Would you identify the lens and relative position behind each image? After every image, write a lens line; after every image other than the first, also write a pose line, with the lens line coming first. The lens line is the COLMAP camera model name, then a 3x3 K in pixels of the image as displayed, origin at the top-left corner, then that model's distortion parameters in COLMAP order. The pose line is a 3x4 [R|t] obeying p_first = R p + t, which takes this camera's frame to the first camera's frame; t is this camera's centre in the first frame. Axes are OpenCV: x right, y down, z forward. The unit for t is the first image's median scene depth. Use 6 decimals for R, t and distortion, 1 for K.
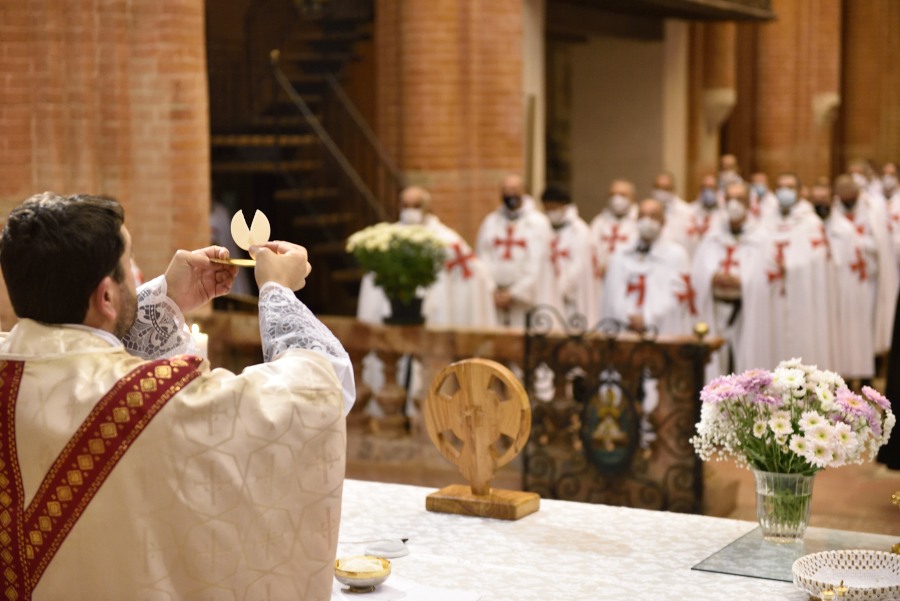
lens RADIAL K [[1694.7, 0, 452.5], [0, 1694.7, 300.7], [0, 0, 1]] dist [0.115340, 0.000000]
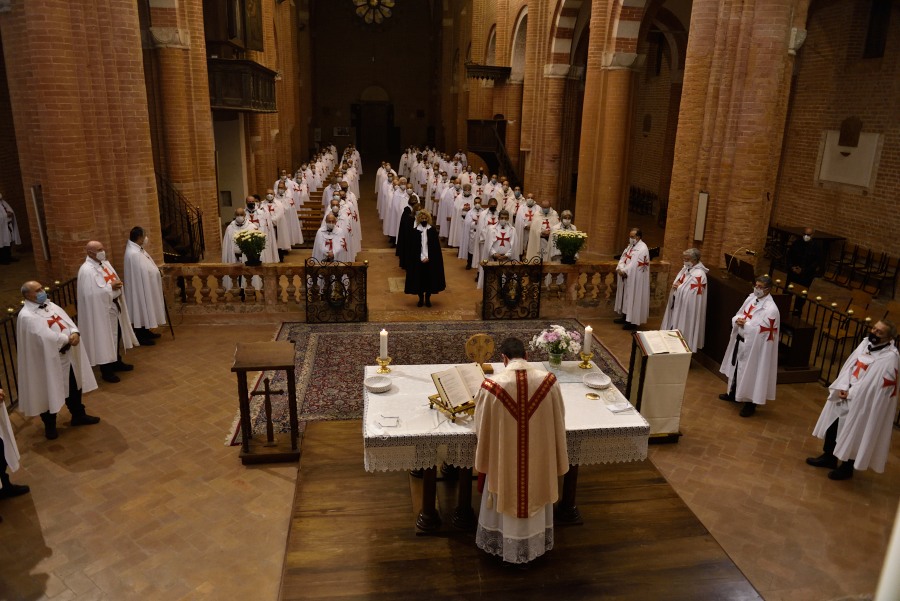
lens RADIAL K [[616.1, 0, 448.6], [0, 616.1, 298.4], [0, 0, 1]] dist [-0.044642, -0.005073]
pose [[0.826917, -0.137912, 0.545151, -0.309005], [0.024926, 0.977496, 0.209478, -0.130482], [-0.561772, -0.159632, 0.811745, -0.022407]]
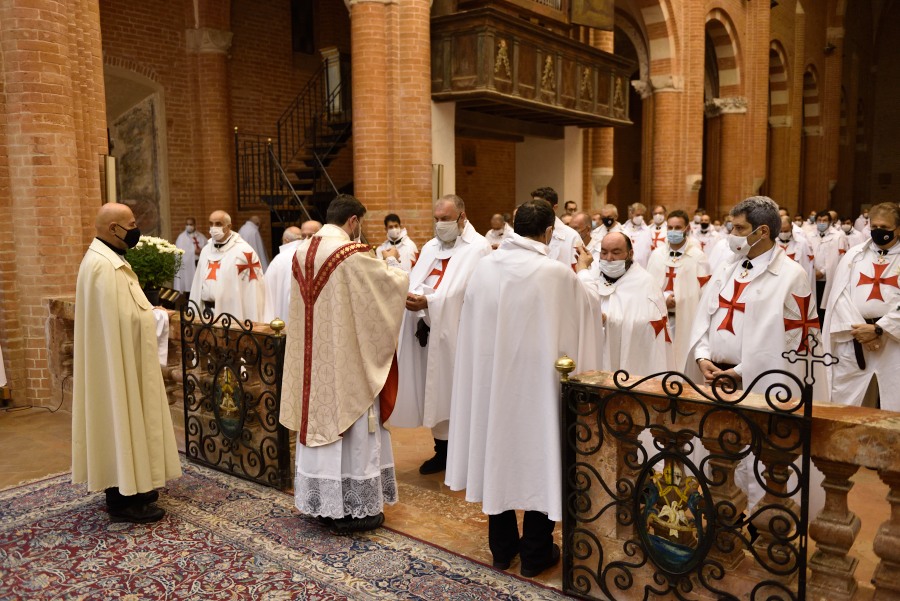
lens RADIAL K [[735.8, 0, 444.3], [0, 735.8, 301.3], [0, 0, 1]] dist [-0.011036, -0.009810]
pose [[0.977530, 0.020628, -0.209782, 0.308674], [-0.015453, 0.999535, 0.026278, -0.011182], [0.210227, -0.022446, 0.977395, 0.458398]]
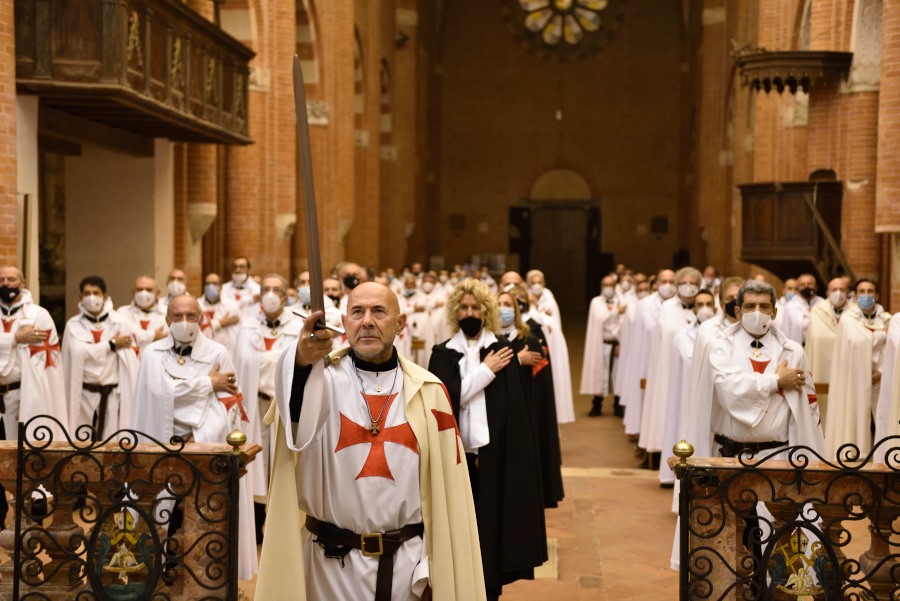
lens RADIAL K [[1261.7, 0, 450.5], [0, 1261.7, 305.7], [0, 0, 1]] dist [0.105229, 0.000000]
pose [[0.933302, 0.001805, 0.359088, 0.013939], [0.019447, 0.998266, -0.055563, -0.010254], [-0.358566, 0.058840, 0.931648, 0.304963]]
